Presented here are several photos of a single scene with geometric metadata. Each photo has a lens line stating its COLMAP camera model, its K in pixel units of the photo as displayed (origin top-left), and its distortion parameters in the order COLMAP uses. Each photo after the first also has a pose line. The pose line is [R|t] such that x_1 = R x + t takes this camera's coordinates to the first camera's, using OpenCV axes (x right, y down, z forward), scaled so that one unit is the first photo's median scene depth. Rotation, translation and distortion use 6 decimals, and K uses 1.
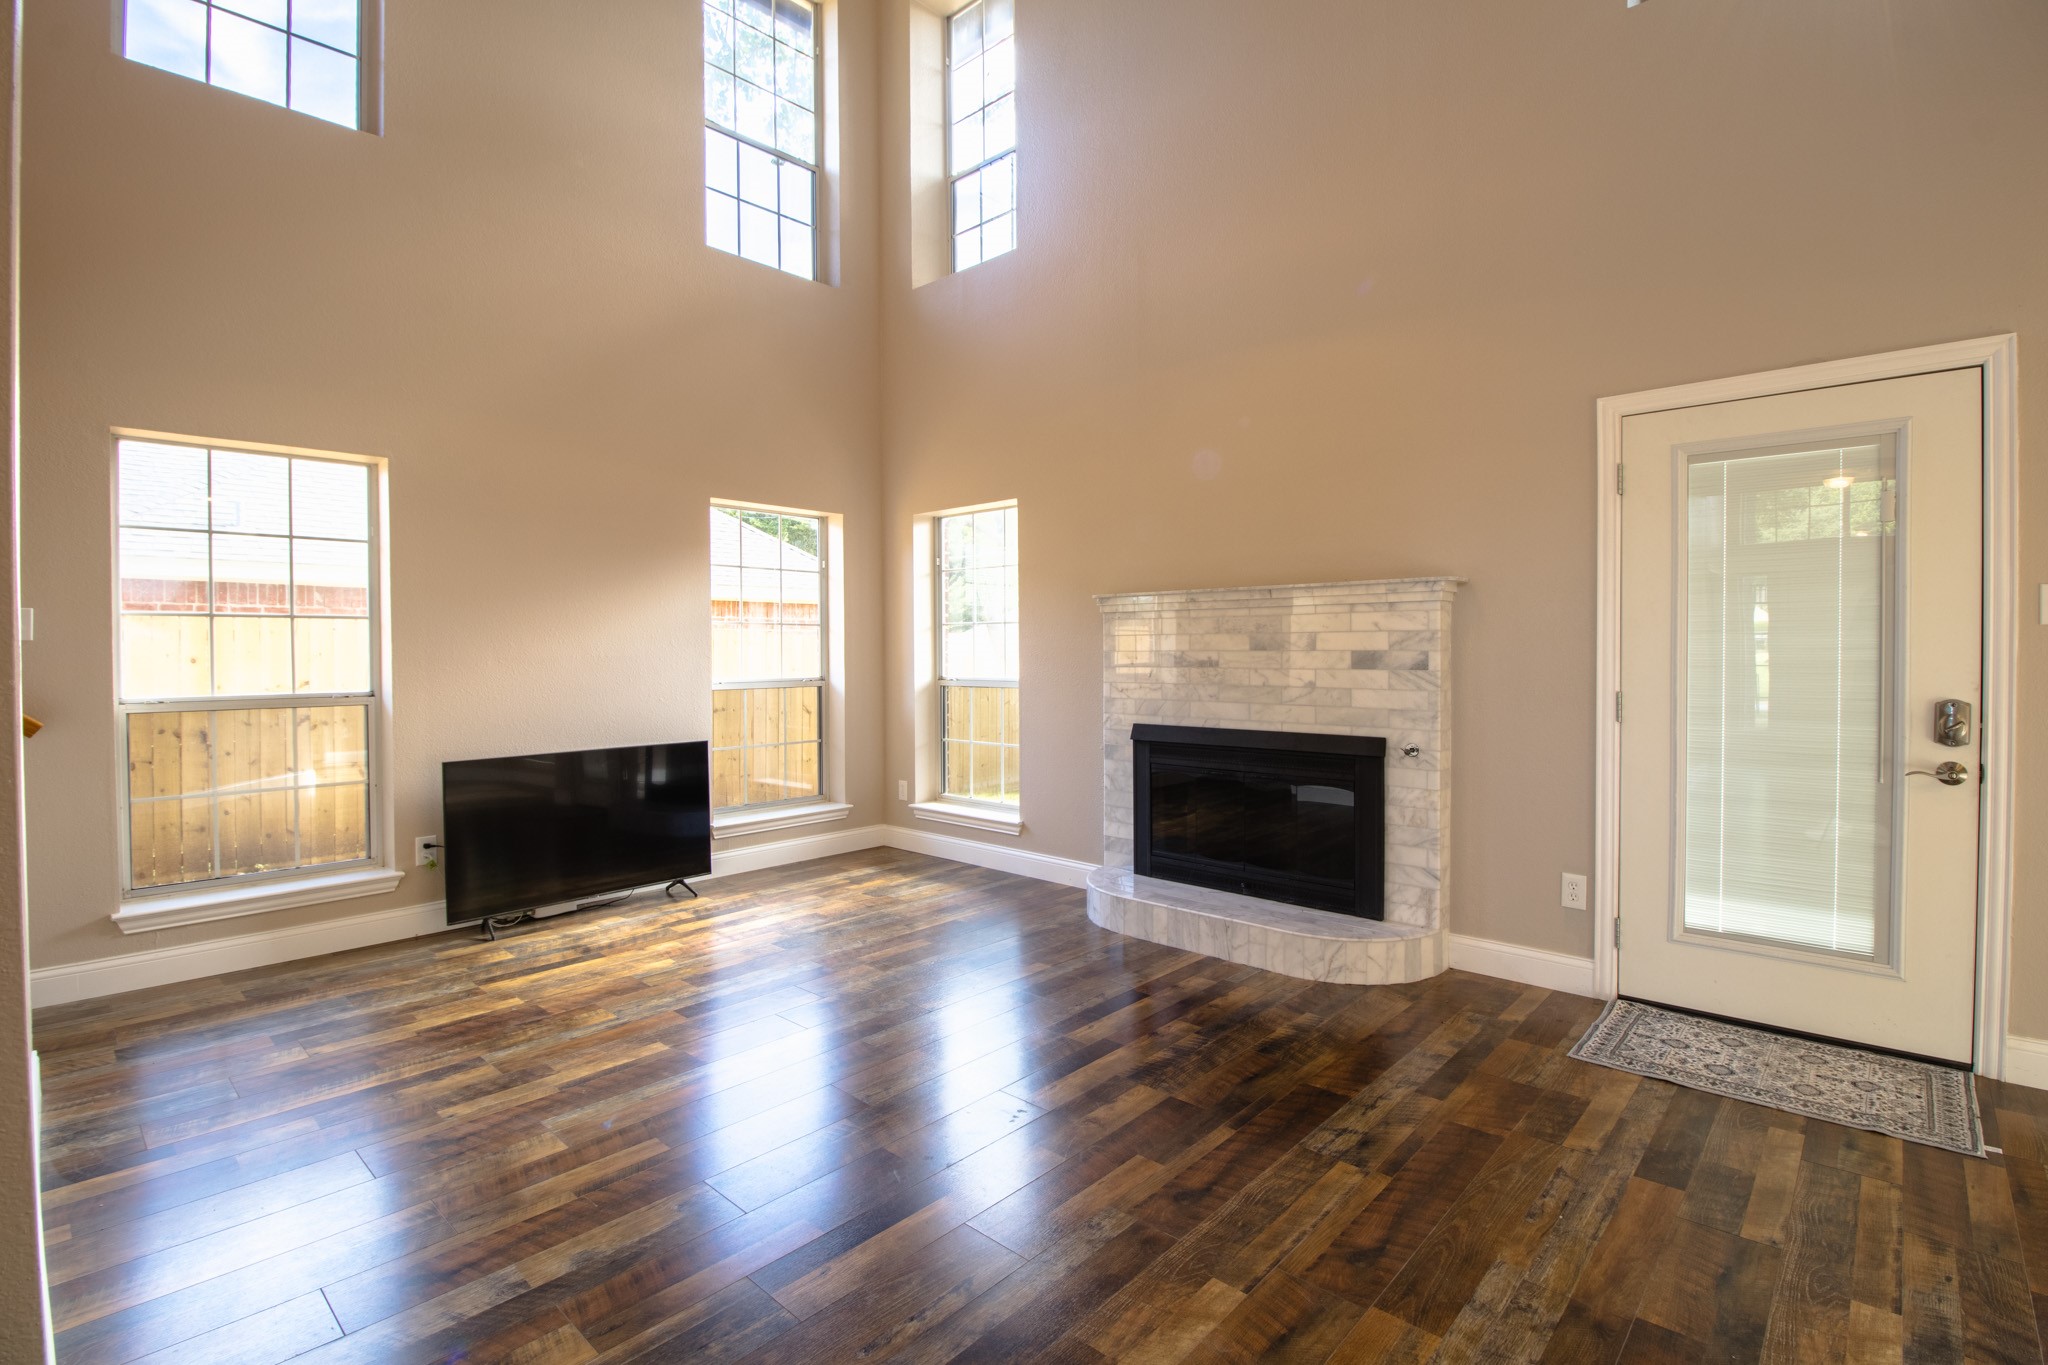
lens RADIAL K [[946.2, 0, 1026.0], [0, 946.2, 673.6], [0, 0, 1]] dist [-0.009545, -0.004147]
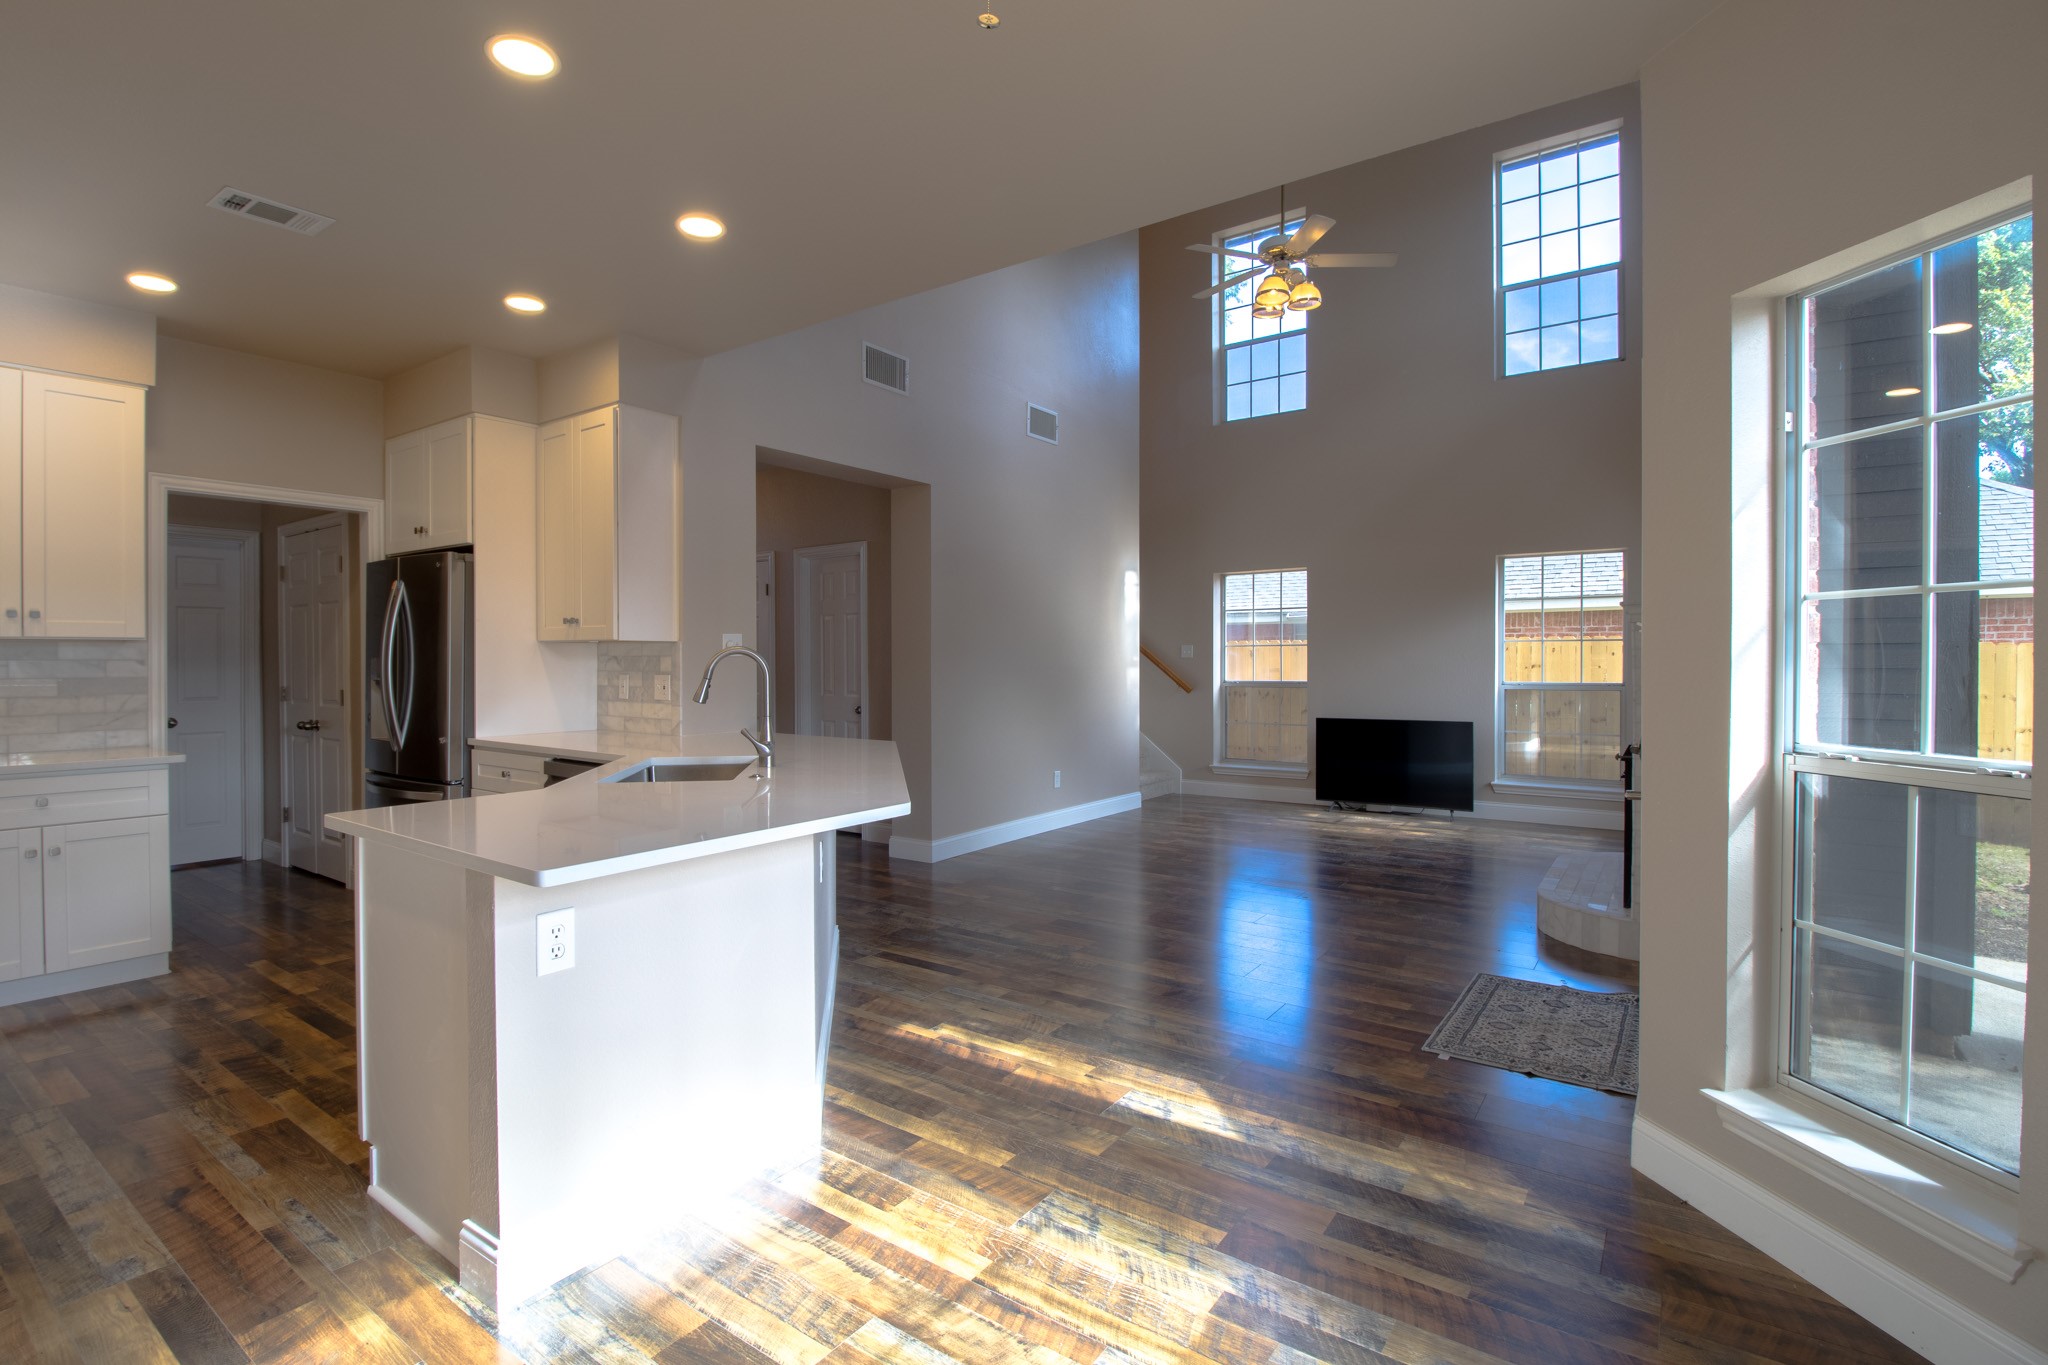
lens RADIAL K [[946.2, 0, 1020.9], [0, 946.2, 674.4], [0, 0, 1]] dist [-0.009545, -0.004147]
pose [[0.121802, 0.018146, -0.992388, 1.330190], [-0.020216, 0.999671, 0.015798, -0.016223], [0.992348, 0.018138, 0.122129, 0.141329]]
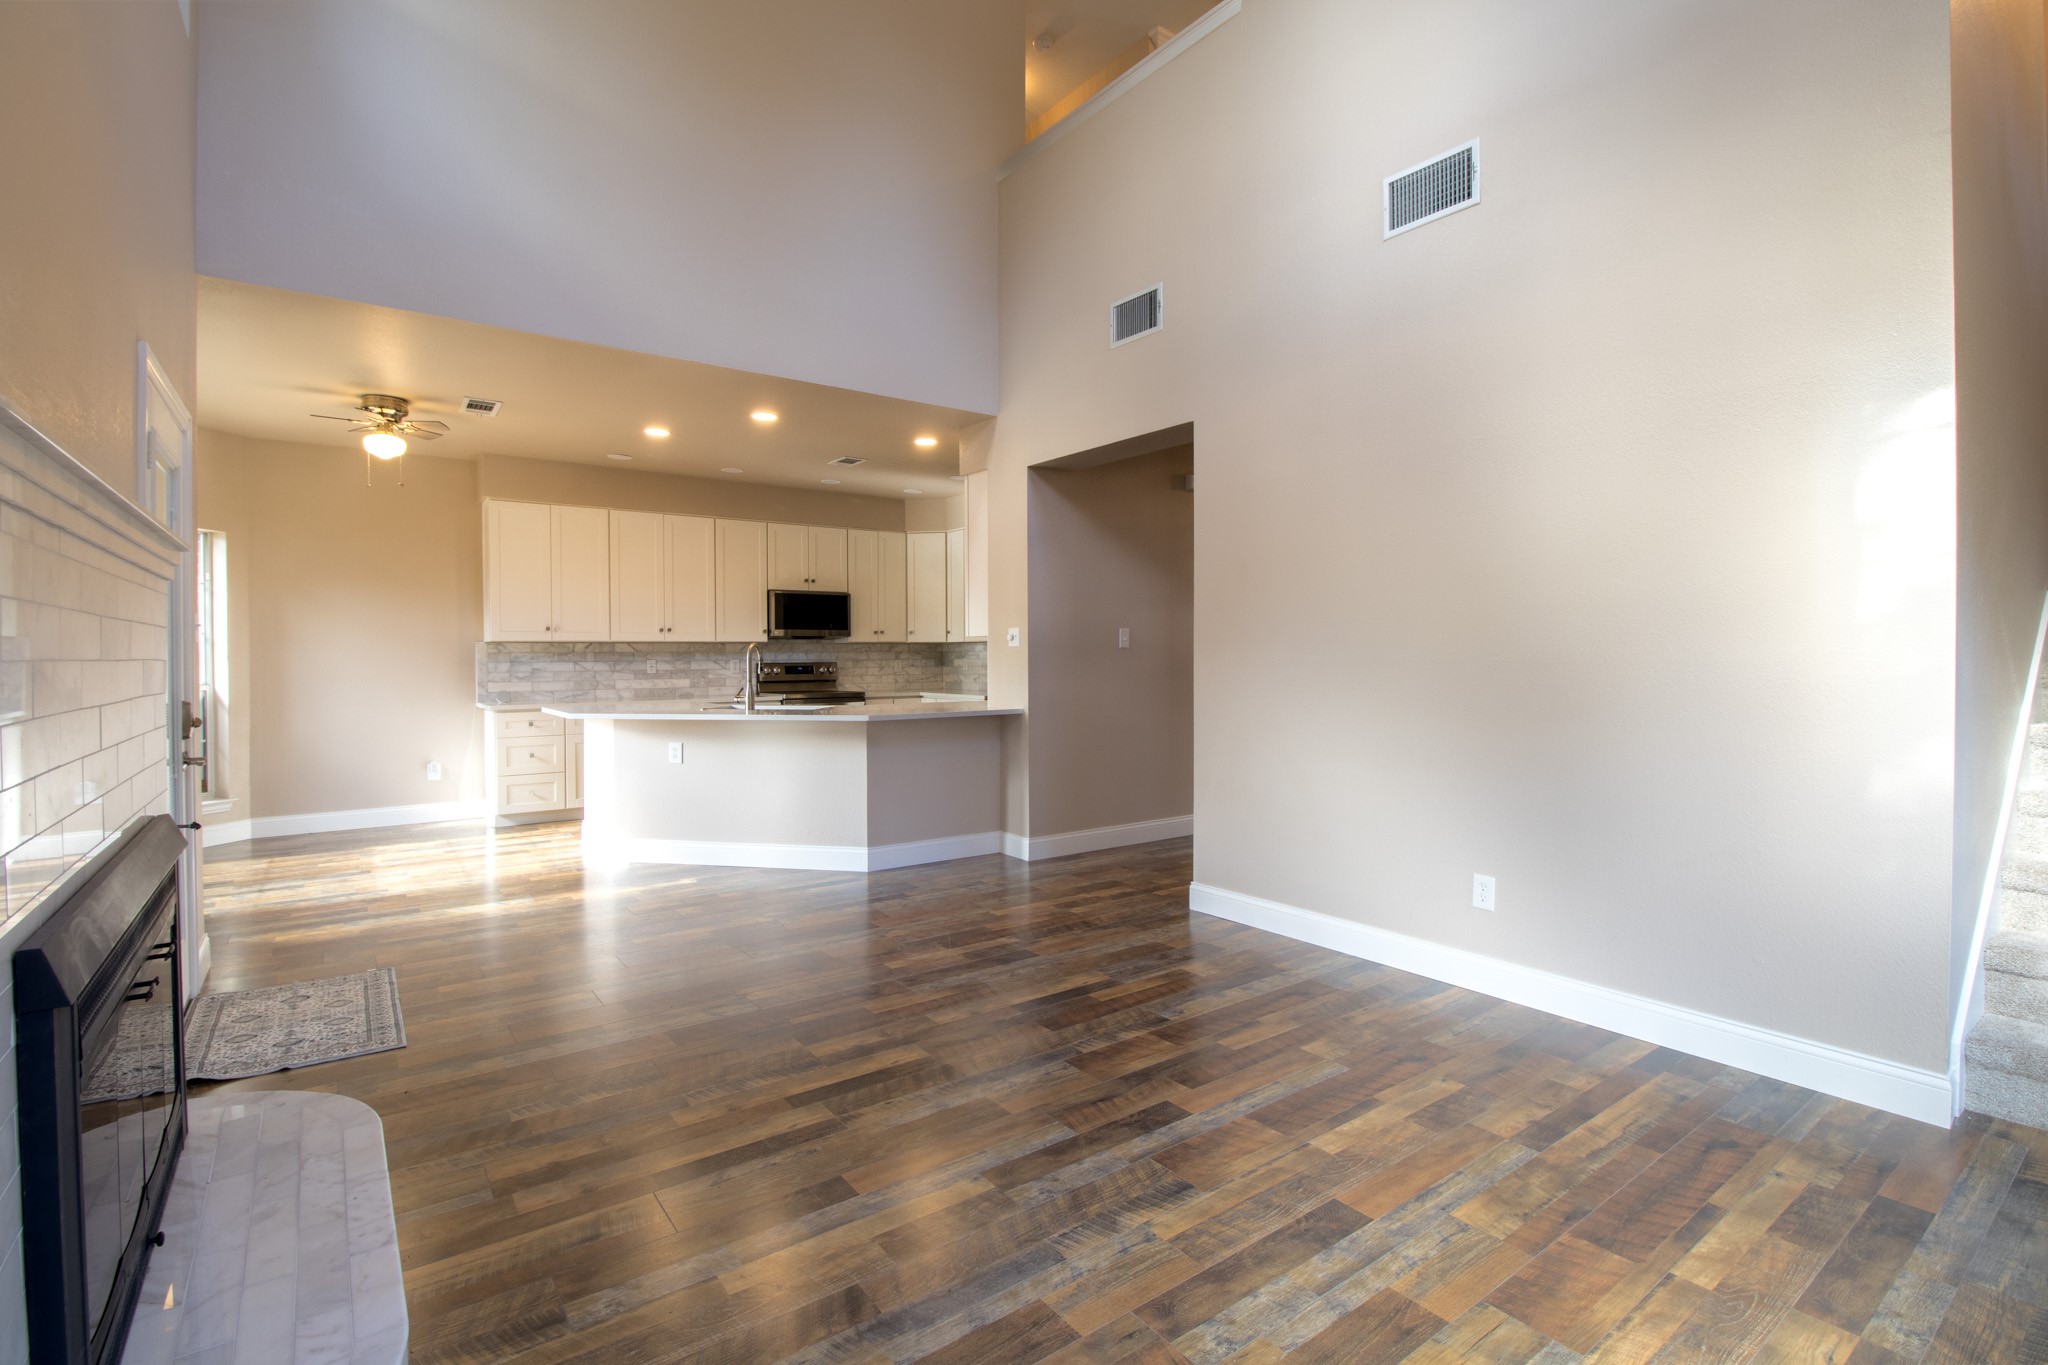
lens RADIAL K [[946.2, 0, 1026.9], [0, 946.2, 665.7], [0, 0, 1]] dist [-0.009545, -0.004147]
pose [[-0.981403, 0.004210, 0.191912, -0.224733], [0.010821, 0.999383, 0.033417, -0.032436], [-0.191653, 0.034872, -0.980843, 1.382621]]
